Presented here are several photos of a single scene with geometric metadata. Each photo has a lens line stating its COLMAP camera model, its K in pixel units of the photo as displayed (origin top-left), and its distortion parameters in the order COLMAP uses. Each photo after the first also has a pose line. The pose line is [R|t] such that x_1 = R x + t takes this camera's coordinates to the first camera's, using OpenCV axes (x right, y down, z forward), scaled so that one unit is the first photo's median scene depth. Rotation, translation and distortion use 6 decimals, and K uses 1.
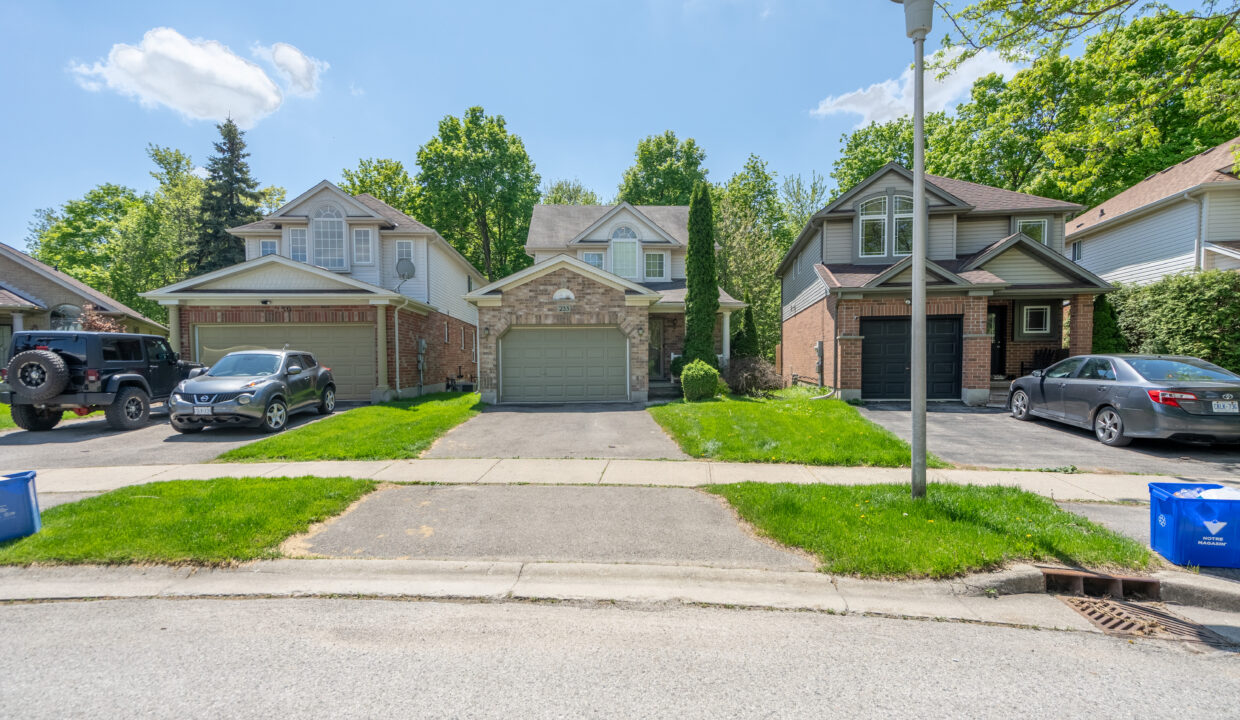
lens RADIAL K [[564.9, 0, 619.2], [0, 564.9, 364.4], [0, 0, 1]] dist [-0.000173, 0.000260]
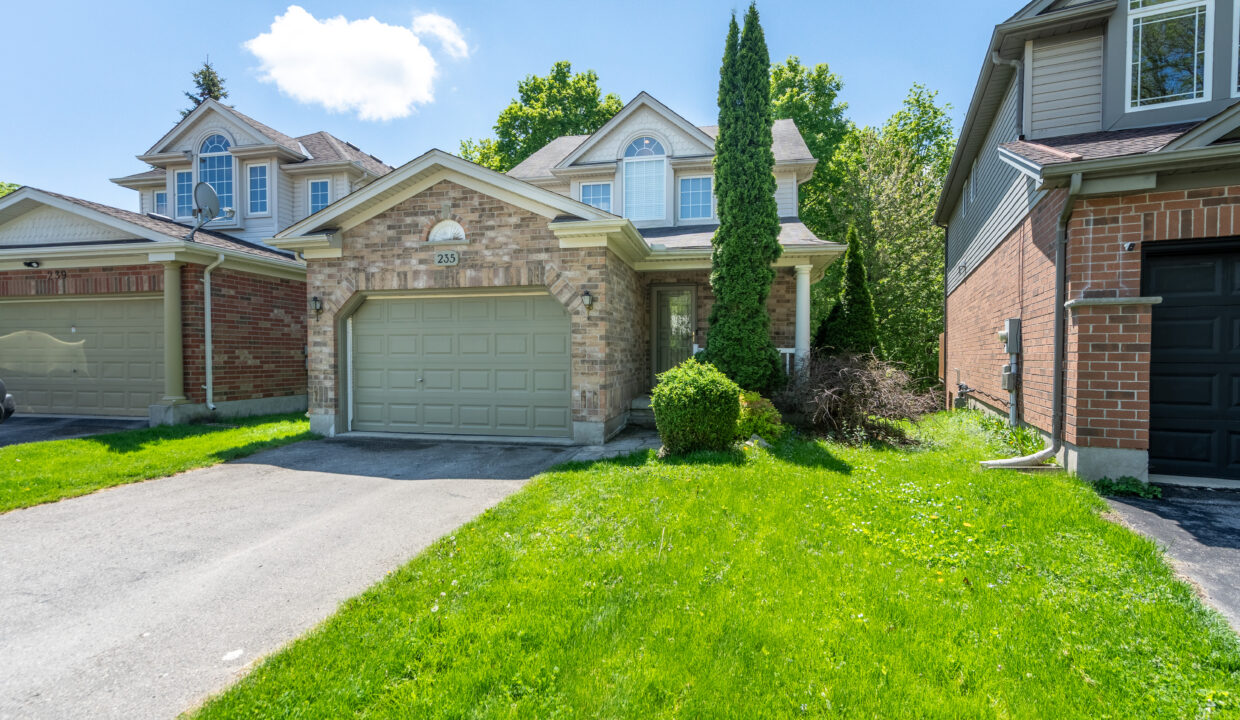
lens RADIAL K [[564.9, 0, 619.1], [0, 564.9, 354.1], [0, 0, 1]] dist [-0.000173, 0.000260]
pose [[0.962873, 0.008218, -0.269828, 0.195372], [-0.009504, 0.999949, -0.003463, -0.010170], [0.269786, 0.005899, 0.962902, 0.540255]]
